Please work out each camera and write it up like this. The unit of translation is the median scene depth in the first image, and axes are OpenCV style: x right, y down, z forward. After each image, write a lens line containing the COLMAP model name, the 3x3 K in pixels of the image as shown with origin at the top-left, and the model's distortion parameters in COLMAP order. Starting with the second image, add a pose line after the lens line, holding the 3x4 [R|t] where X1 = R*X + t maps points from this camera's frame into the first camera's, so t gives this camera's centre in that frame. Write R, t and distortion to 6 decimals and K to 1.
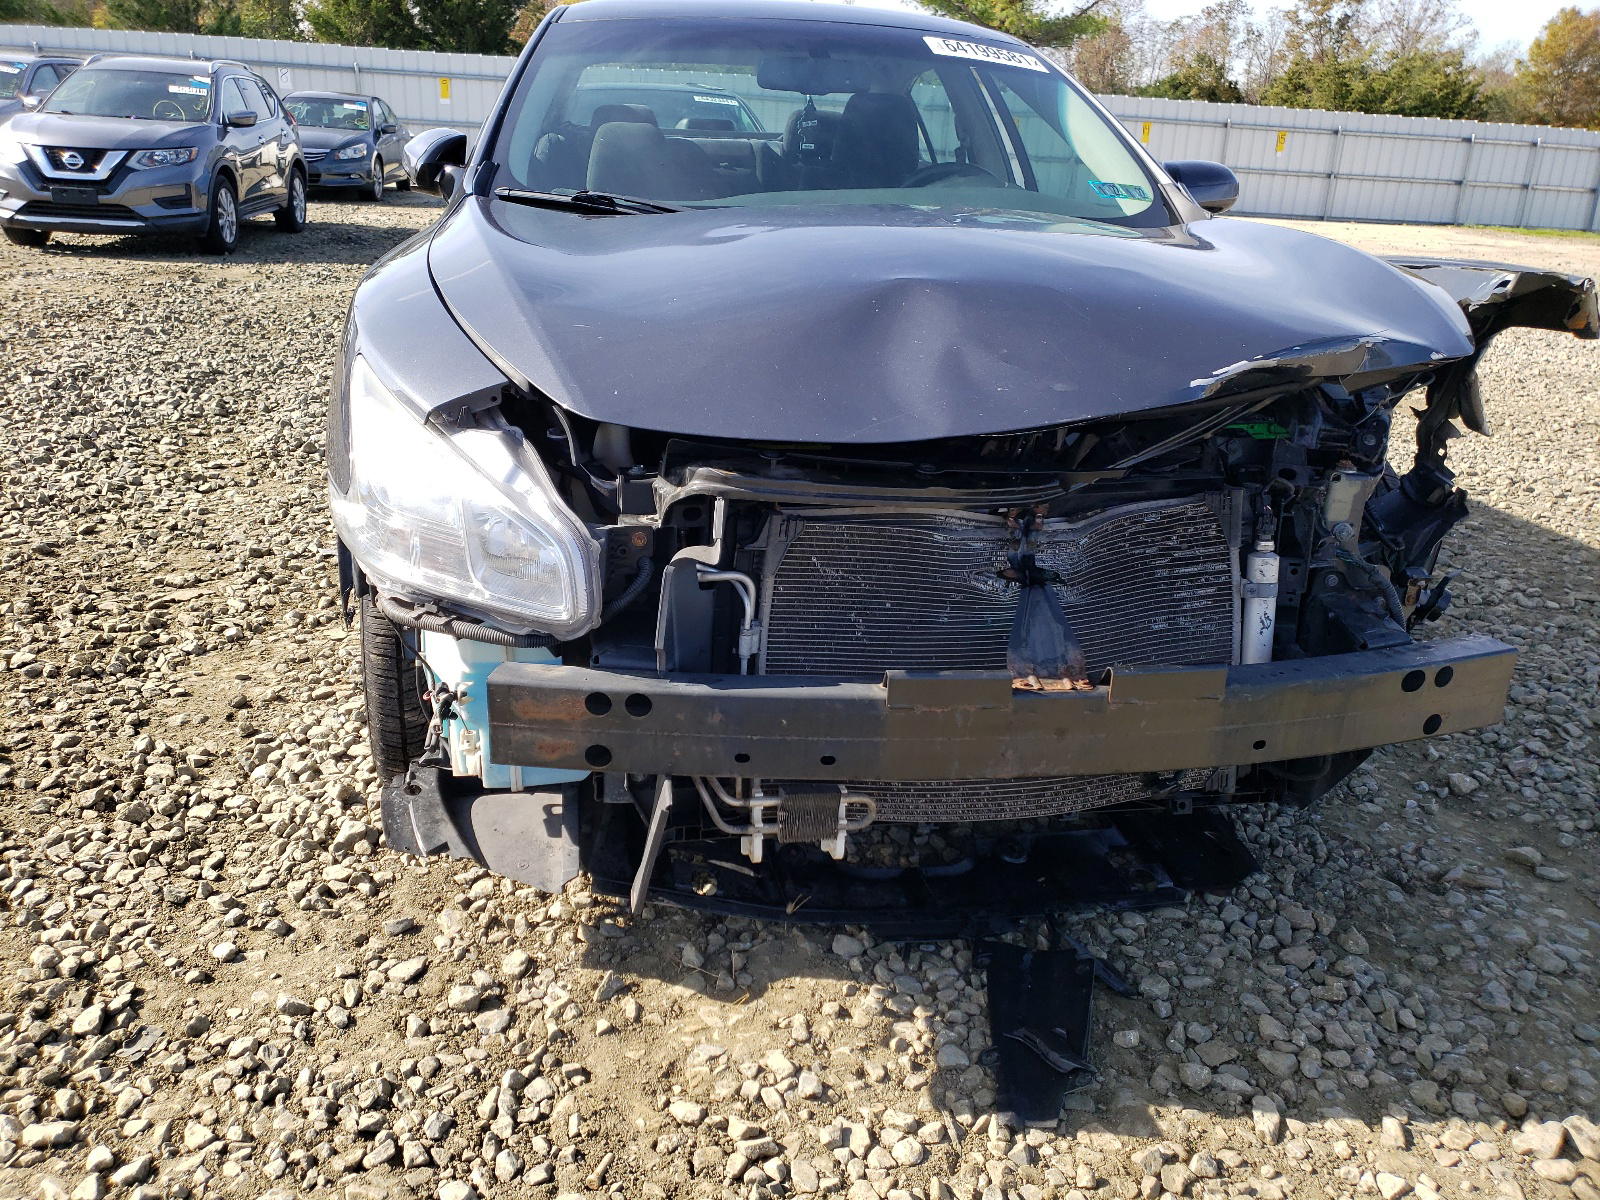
lens RADIAL K [[1217.5, 0, 788.3], [0, 1217.5, 605.0], [0, 0, 1]] dist [0.013993, -0.007212]
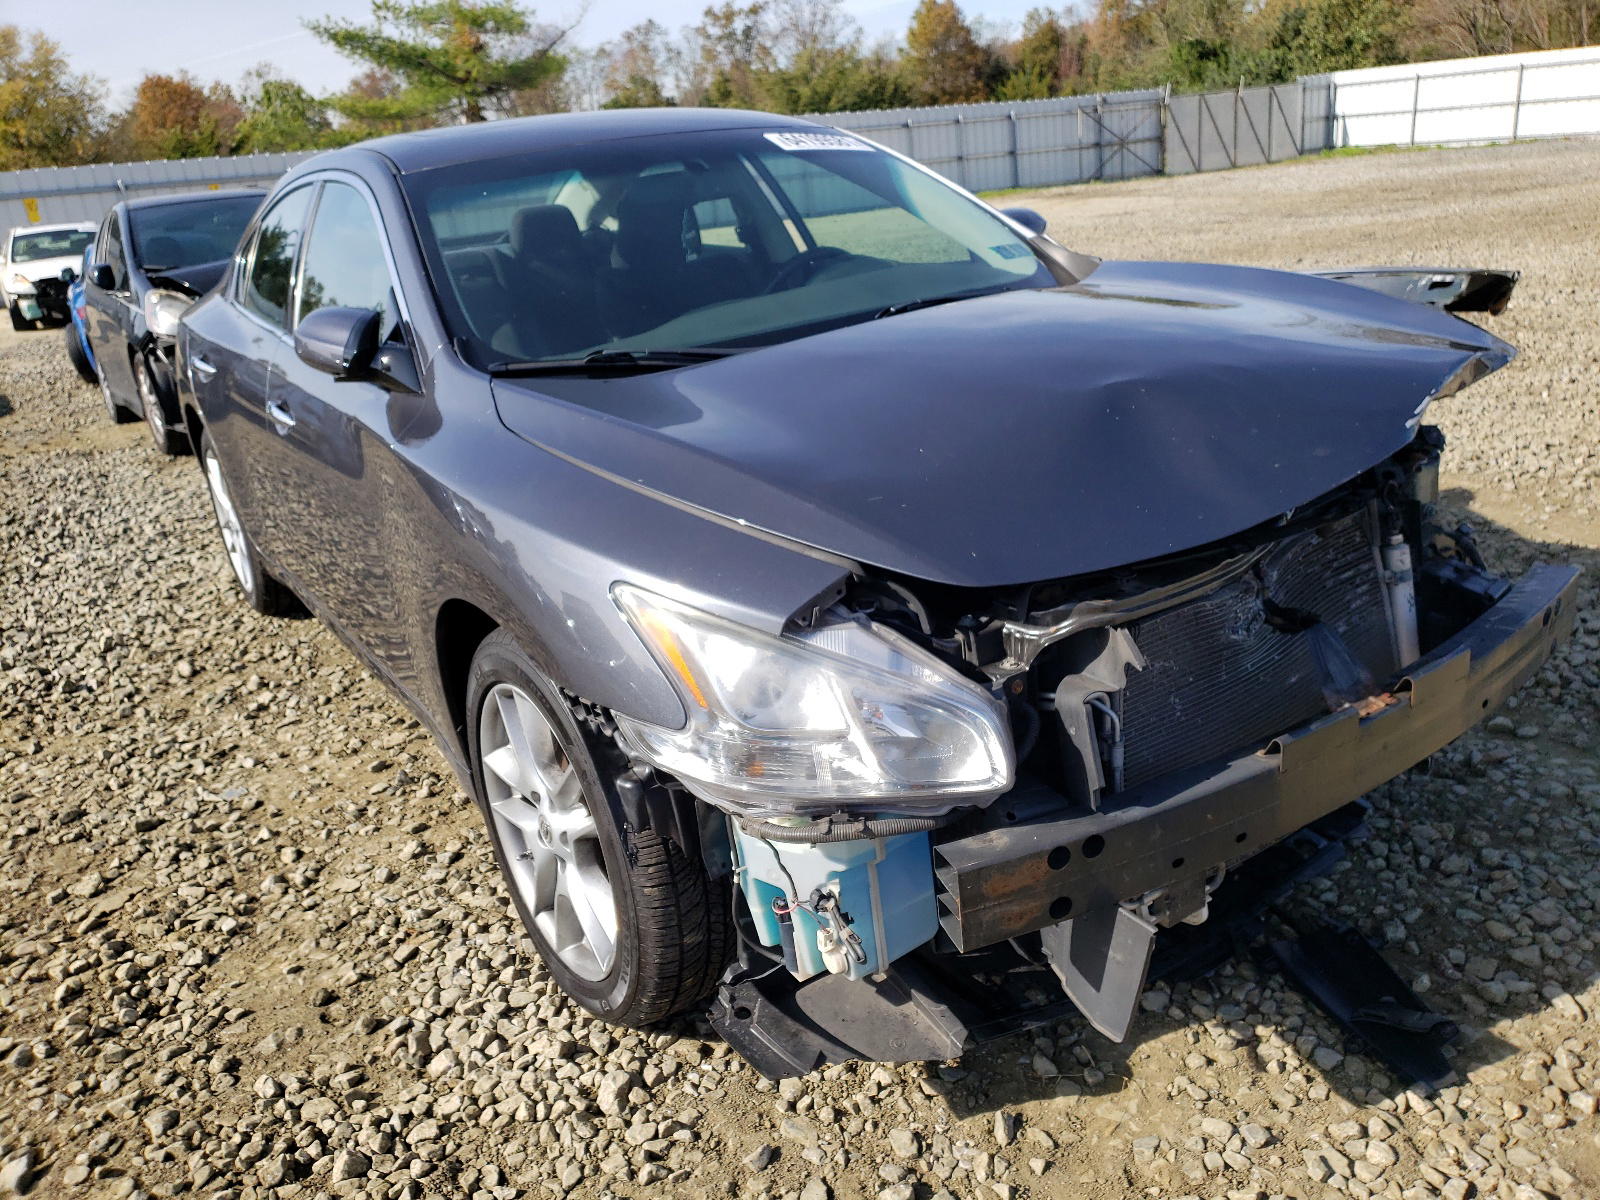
lens RADIAL K [[1217.5, 0, 788.7], [0, 1217.5, 602.0], [0, 0, 1]] dist [0.013993, -0.007212]
pose [[0.904280, -0.265227, 0.334562, -0.427289], [0.273837, 0.961522, 0.022108, -0.138012], [-0.327553, 0.071624, 0.942114, 0.069612]]
